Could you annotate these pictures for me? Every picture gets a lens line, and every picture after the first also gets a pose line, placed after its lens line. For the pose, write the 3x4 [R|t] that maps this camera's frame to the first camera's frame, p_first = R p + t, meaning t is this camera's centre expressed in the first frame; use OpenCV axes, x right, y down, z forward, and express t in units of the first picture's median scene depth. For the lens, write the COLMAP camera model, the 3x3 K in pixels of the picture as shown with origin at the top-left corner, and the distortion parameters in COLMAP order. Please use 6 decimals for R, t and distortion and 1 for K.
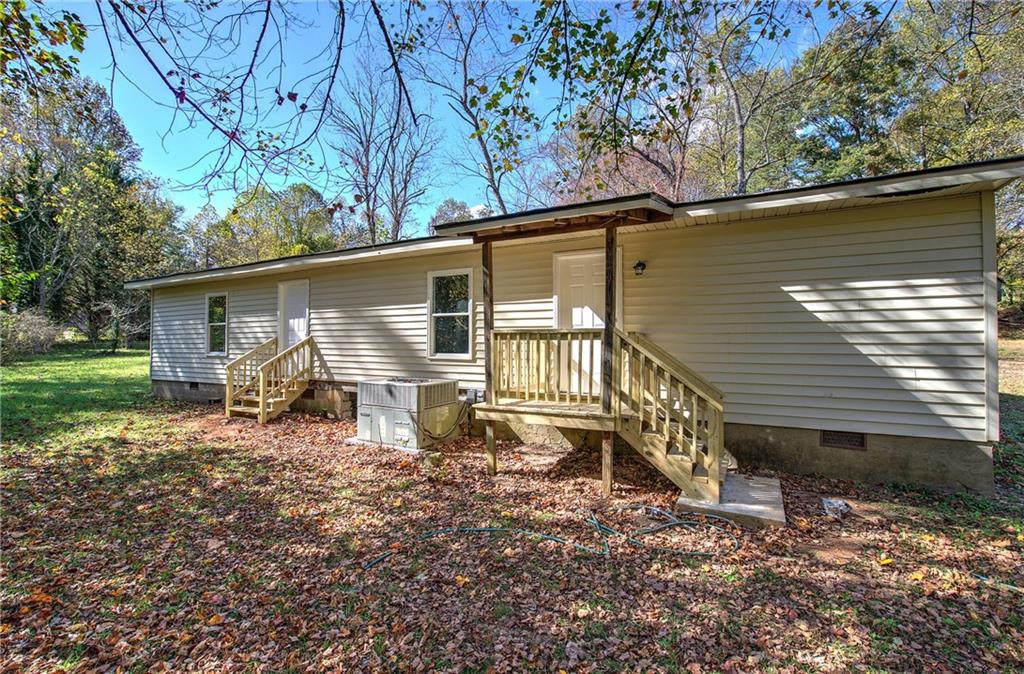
lens RADIAL K [[432.5, 0, 512.0], [0, 432.5, 337.0], [0, 0, 1]] dist [-0.003505, 0.000036]
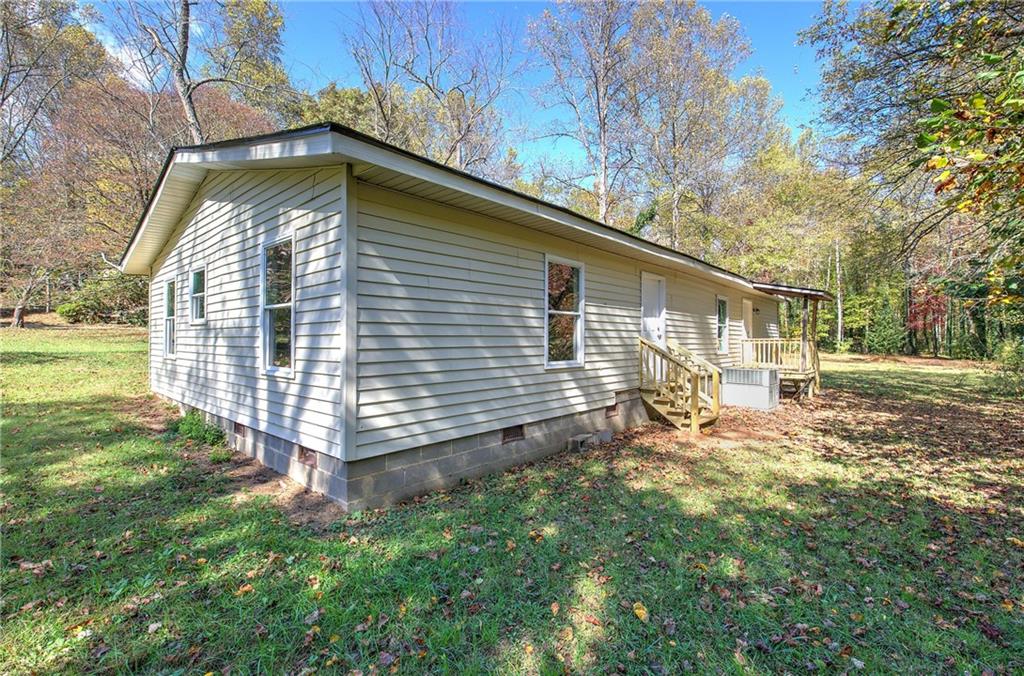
lens RADIAL K [[432.5, 0, 512.0], [0, 432.5, 338.0], [0, 0, 1]] dist [-0.003505, 0.000036]
pose [[0.254411, -0.005302, 0.967082, -1.254464], [-0.030069, 0.999458, 0.013390, -0.002025], [-0.966629, -0.032486, 0.254114, 0.913881]]
